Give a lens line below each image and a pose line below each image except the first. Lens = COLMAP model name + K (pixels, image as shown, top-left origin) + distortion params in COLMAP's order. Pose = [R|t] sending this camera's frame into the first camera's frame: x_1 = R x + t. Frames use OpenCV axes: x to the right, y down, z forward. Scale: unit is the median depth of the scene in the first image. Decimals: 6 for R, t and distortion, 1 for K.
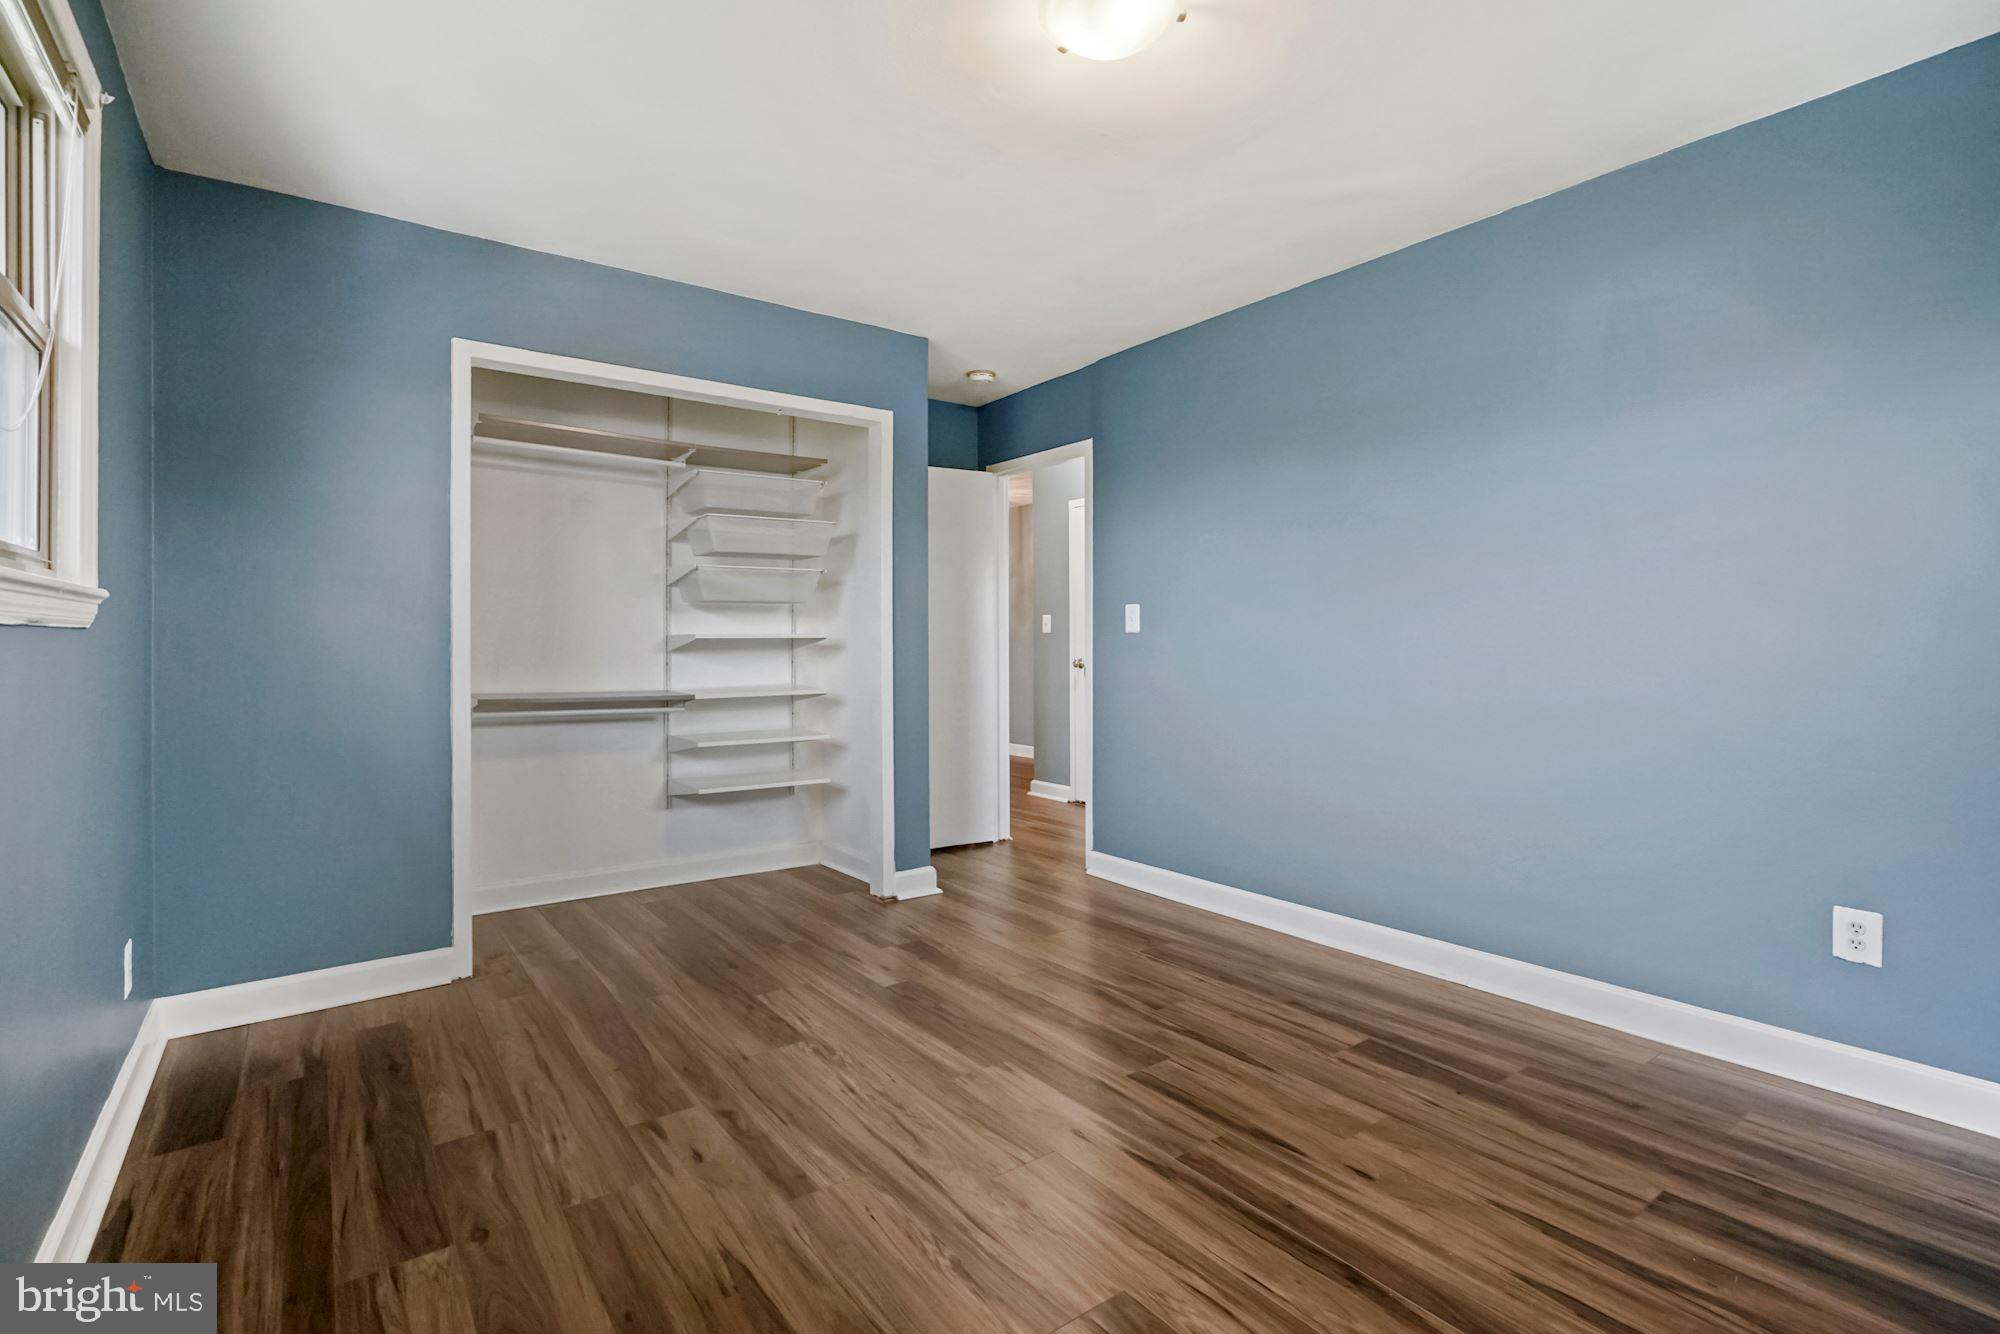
lens RADIAL K [[920.1, 0, 985.5], [0, 920.1, 648.7], [0, 0, 1]] dist [-0.027886, 0.011788]
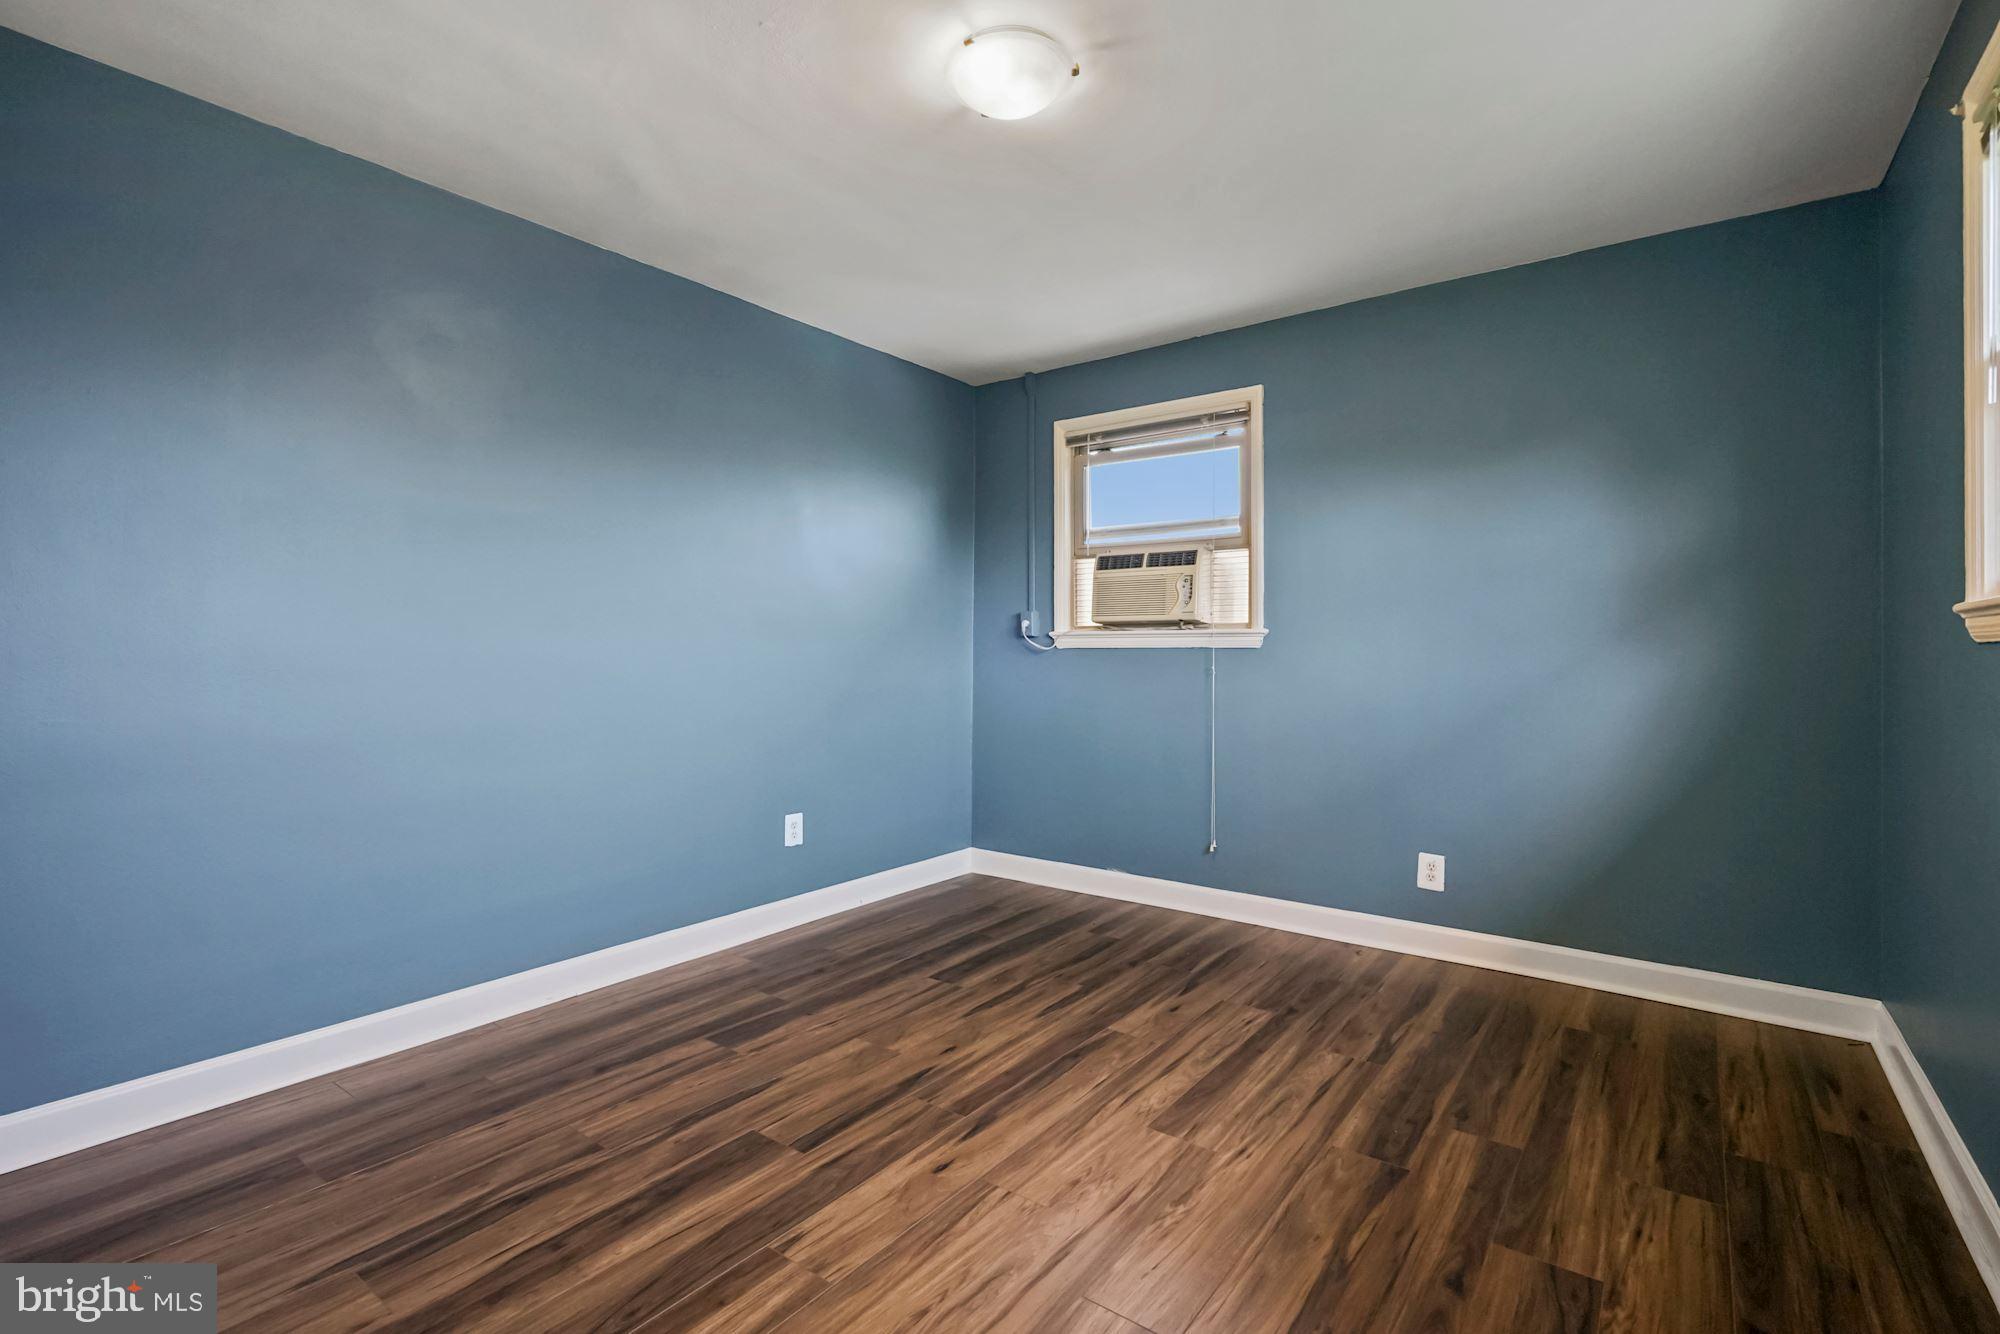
lens RADIAL K [[920.1, 0, 1021.0], [0, 920.1, 655.6], [0, 0, 1]] dist [-0.027886, 0.011788]
pose [[-0.311138, -0.000749, 0.950364, -0.726164], [0.006668, 0.999973, 0.002972, -0.004417], [-0.950341, 0.007262, -0.311125, 1.063869]]
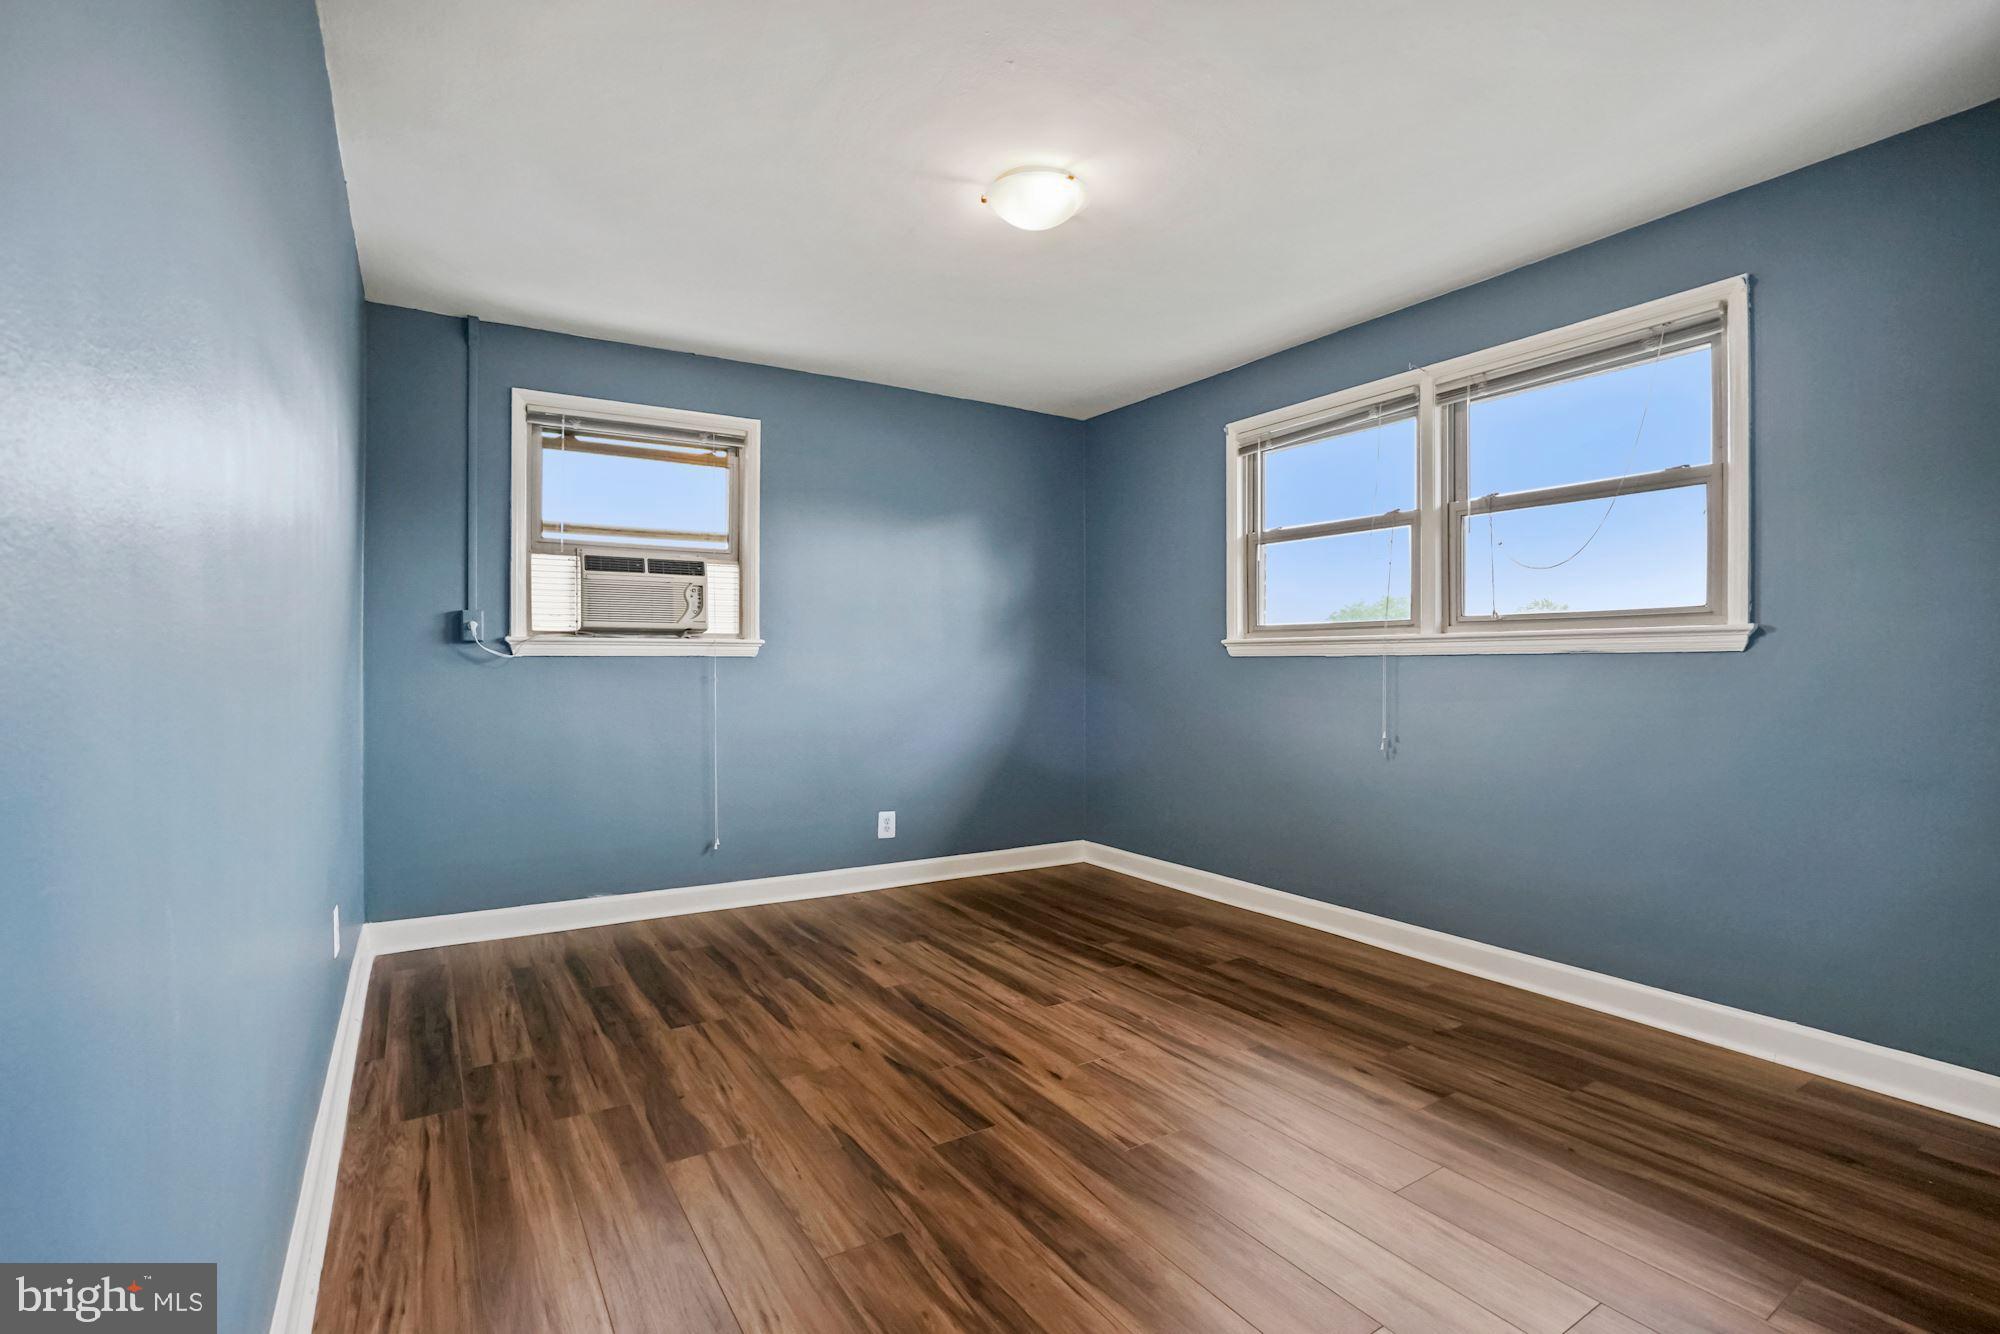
lens RADIAL K [[920.1, 0, 987.9], [0, 920.1, 675.2], [0, 0, 1]] dist [-0.027886, 0.011788]
pose [[-0.997832, 0.001113, 0.065804, 0.097924], [0.002817, 0.999663, 0.025808, -0.019106], [-0.065753, 0.025938, -0.997499, 1.915724]]
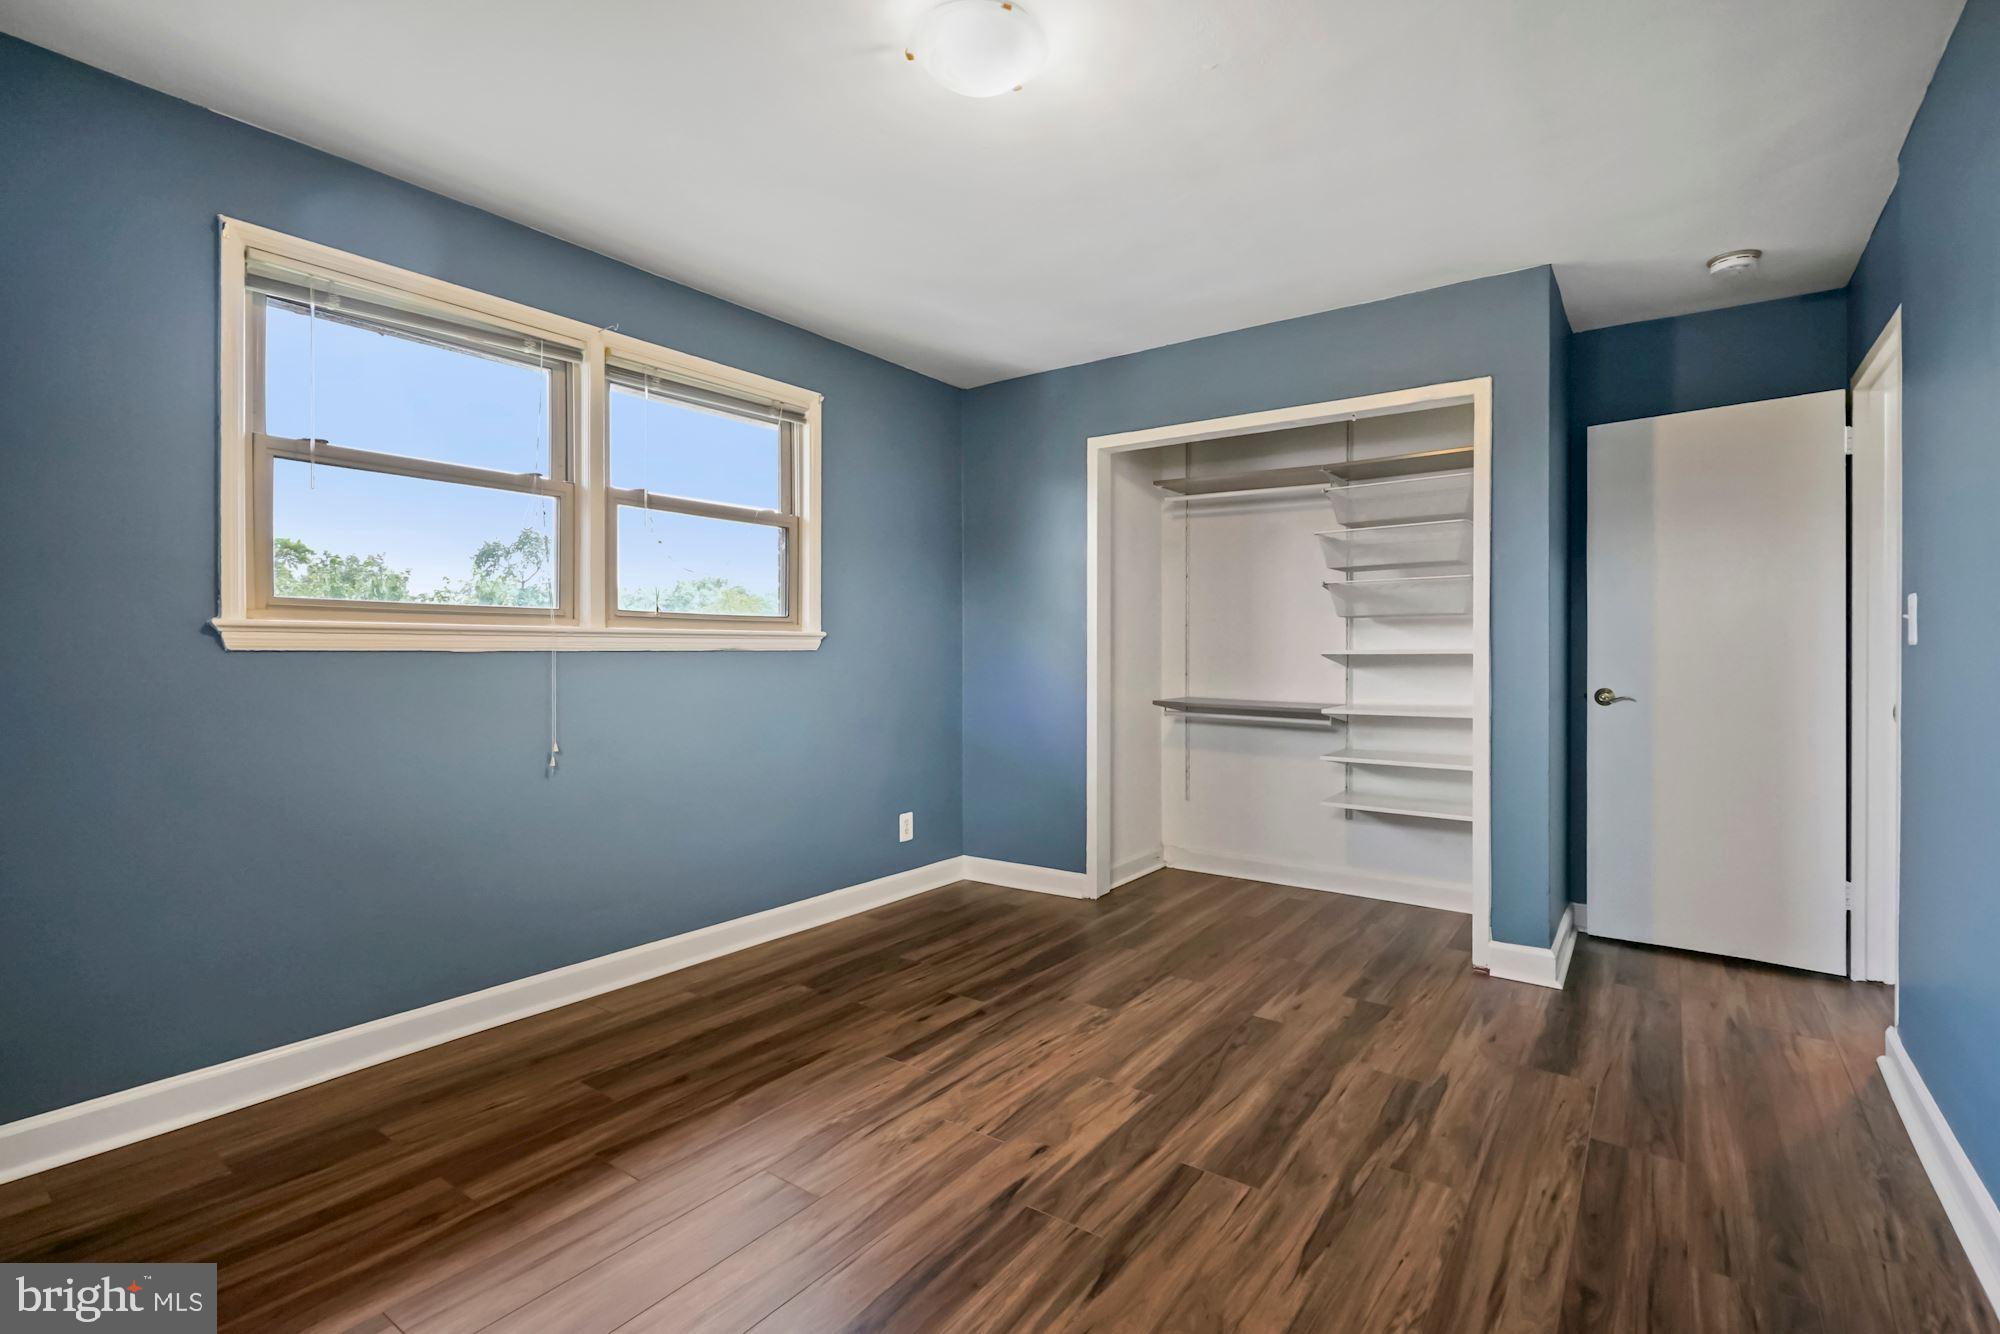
lens RADIAL K [[920.1, 0, 1005.7], [0, 920.1, 670.4], [0, 0, 1]] dist [-0.027886, 0.011788]
pose [[0.307387, 0.016256, -0.951446, 0.909810], [-0.009109, 0.999859, 0.014140, -0.008156], [0.951541, 0.004320, 0.307491, 0.571541]]
